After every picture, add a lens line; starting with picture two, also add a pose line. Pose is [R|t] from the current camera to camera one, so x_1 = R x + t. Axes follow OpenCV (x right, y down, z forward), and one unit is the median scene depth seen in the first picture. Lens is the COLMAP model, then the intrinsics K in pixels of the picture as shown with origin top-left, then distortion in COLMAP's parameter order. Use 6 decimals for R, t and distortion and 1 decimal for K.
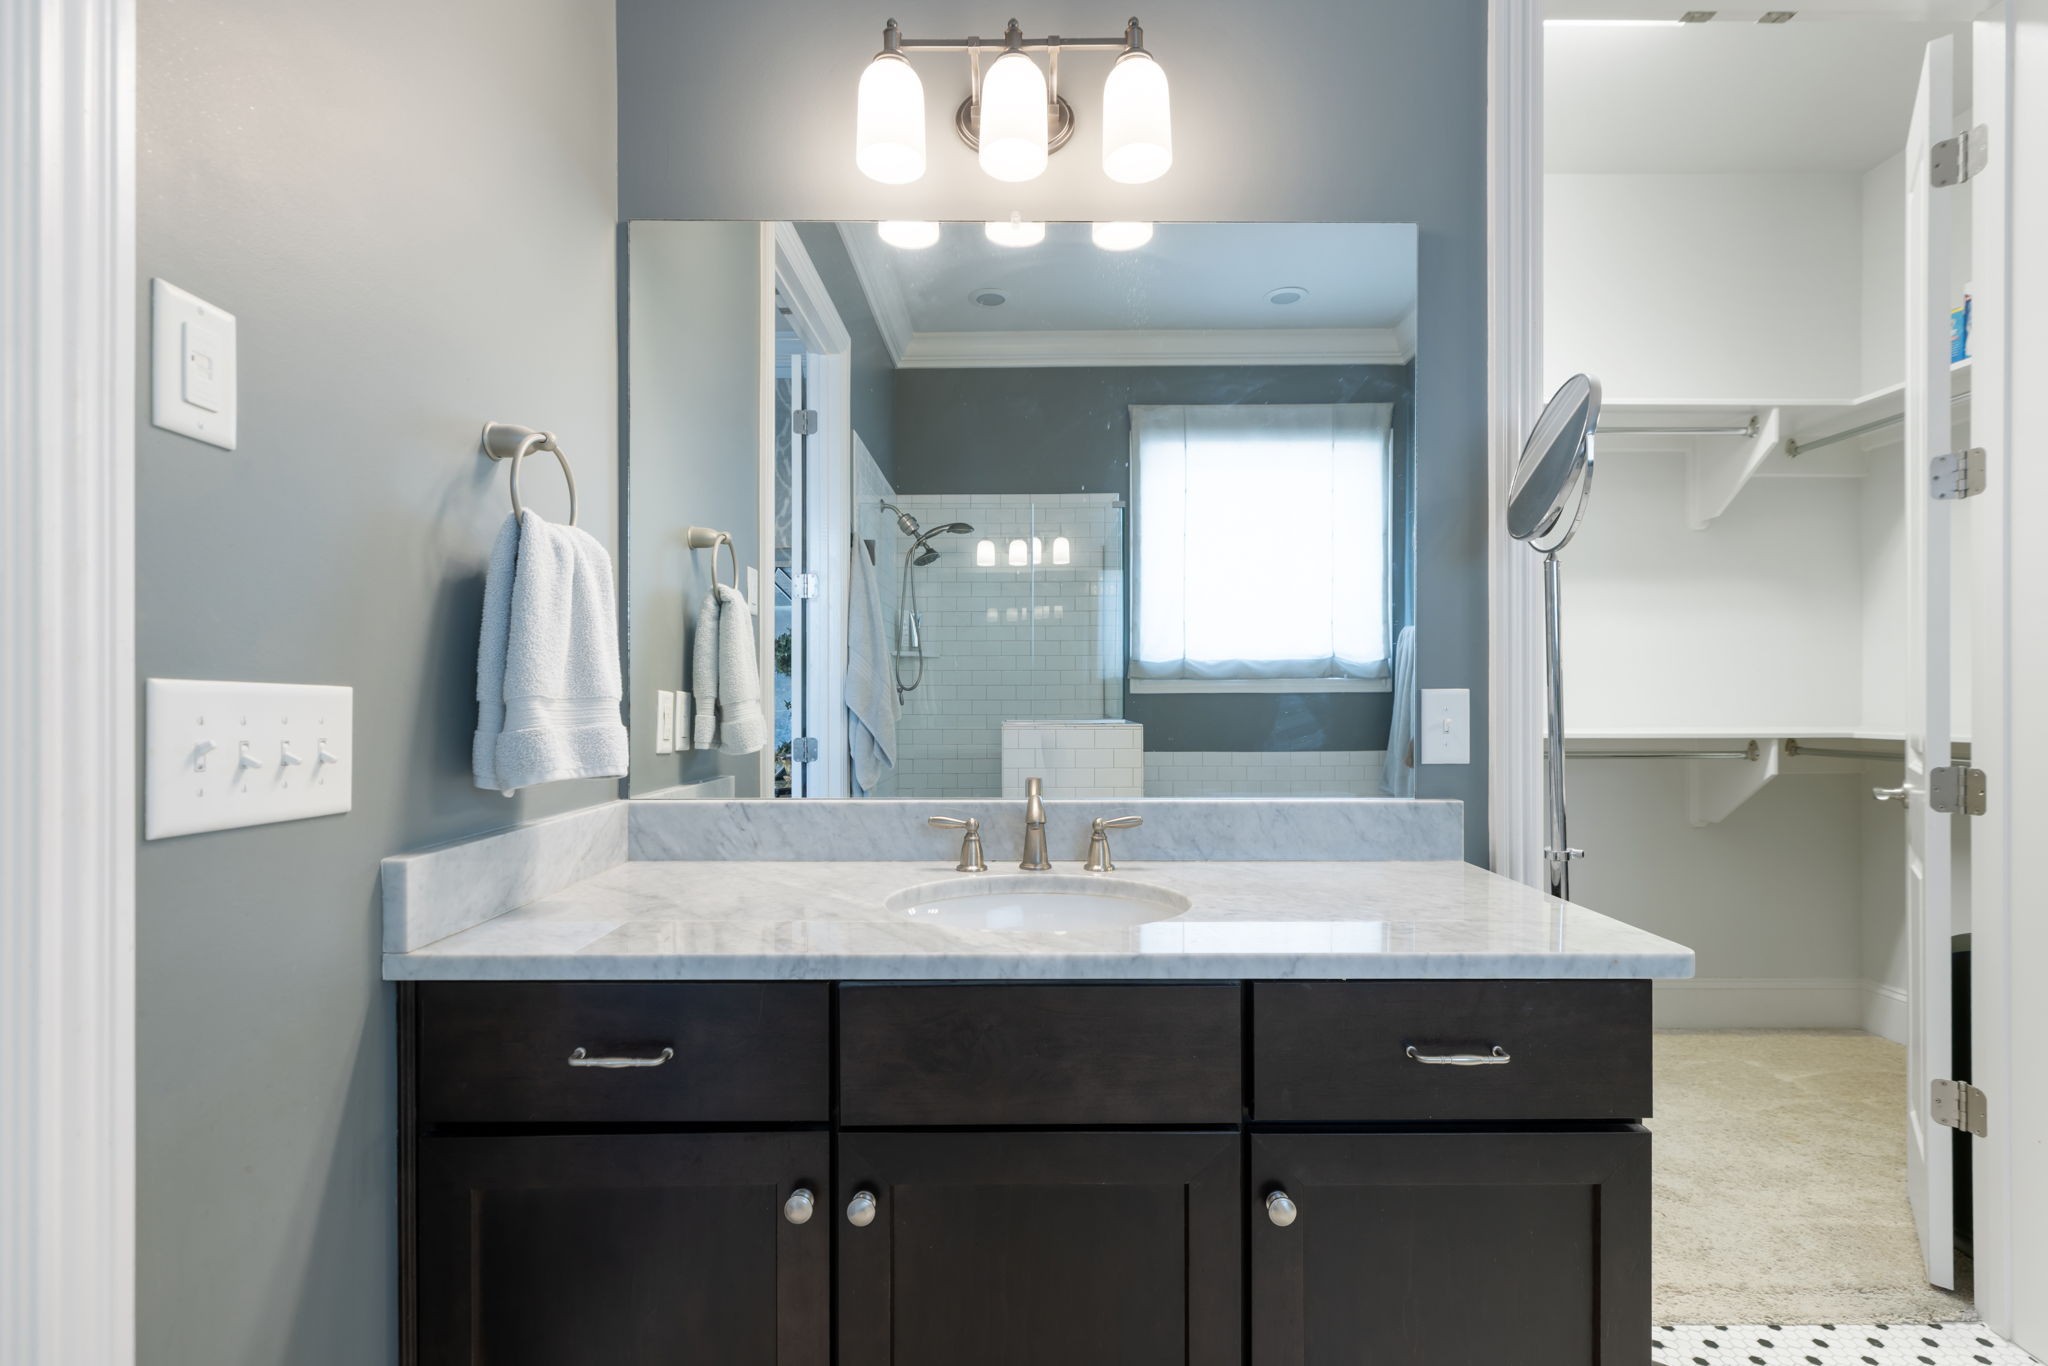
lens RADIAL K [[923.5, 0, 1020.2], [0, 923.5, 697.3], [0, 0, 1]] dist [0.007644, -0.001204]
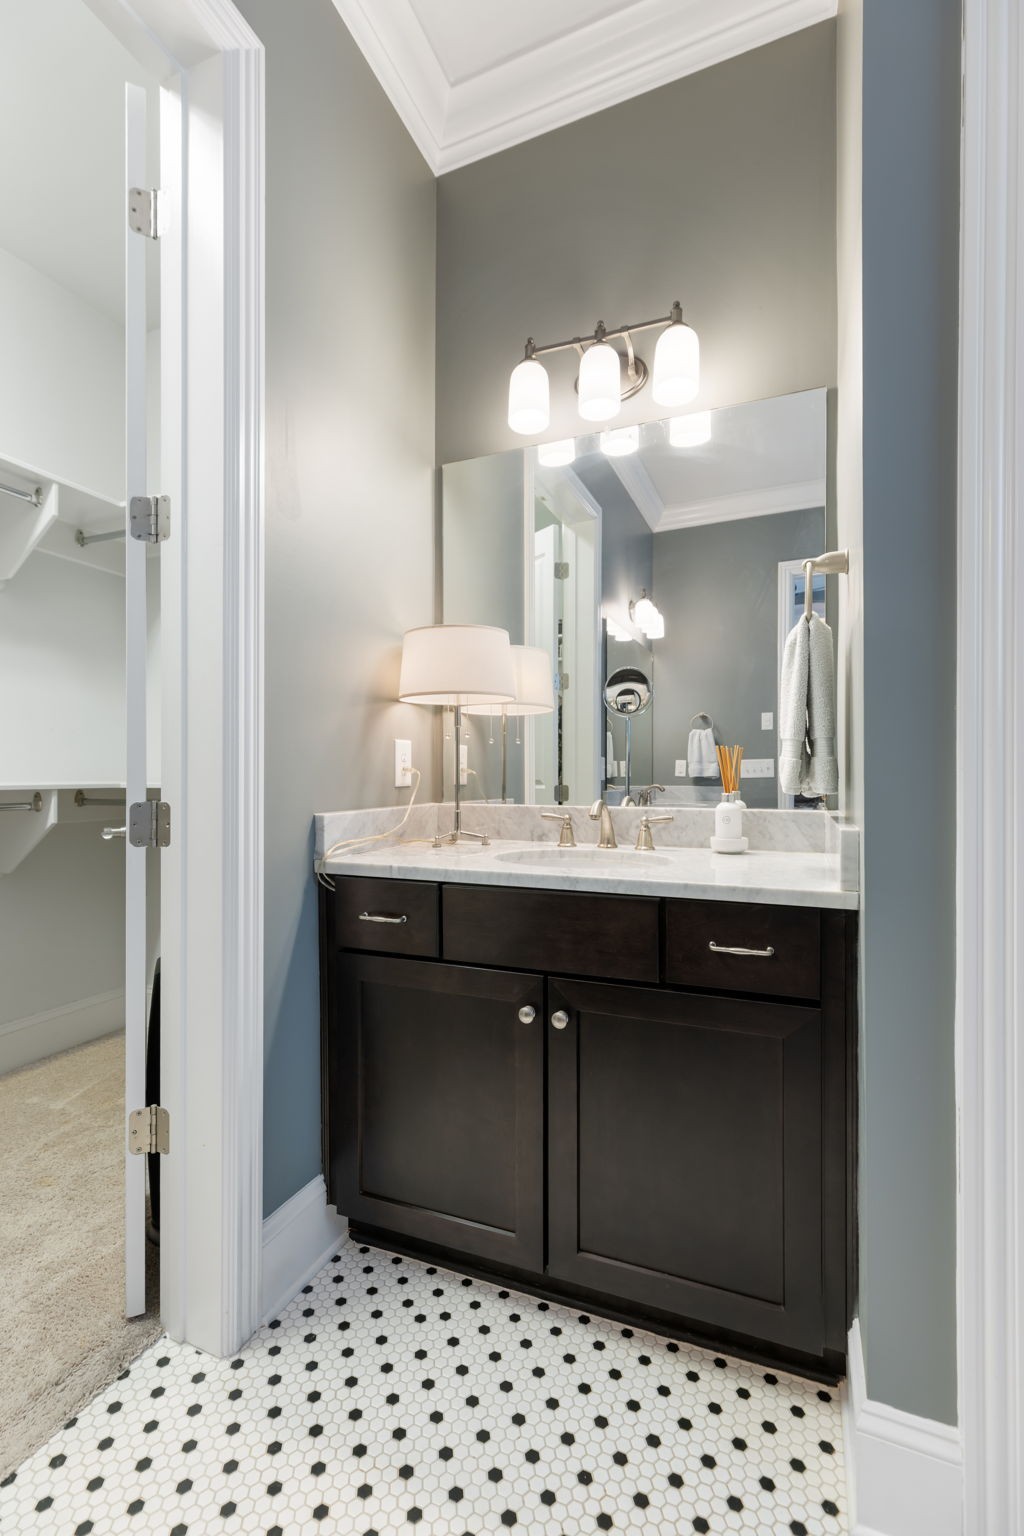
lens RADIAL K [[692.7, 0, 507.2], [0, 692.7, 784.4], [0, 0, 1]] dist [0.007644, -0.001204]
pose [[0.386400, -0.008467, 0.922293, 0.359944], [-0.003283, 0.999939, 0.010555, 0.037055], [-0.922326, -0.007106, 0.386348, 0.269971]]
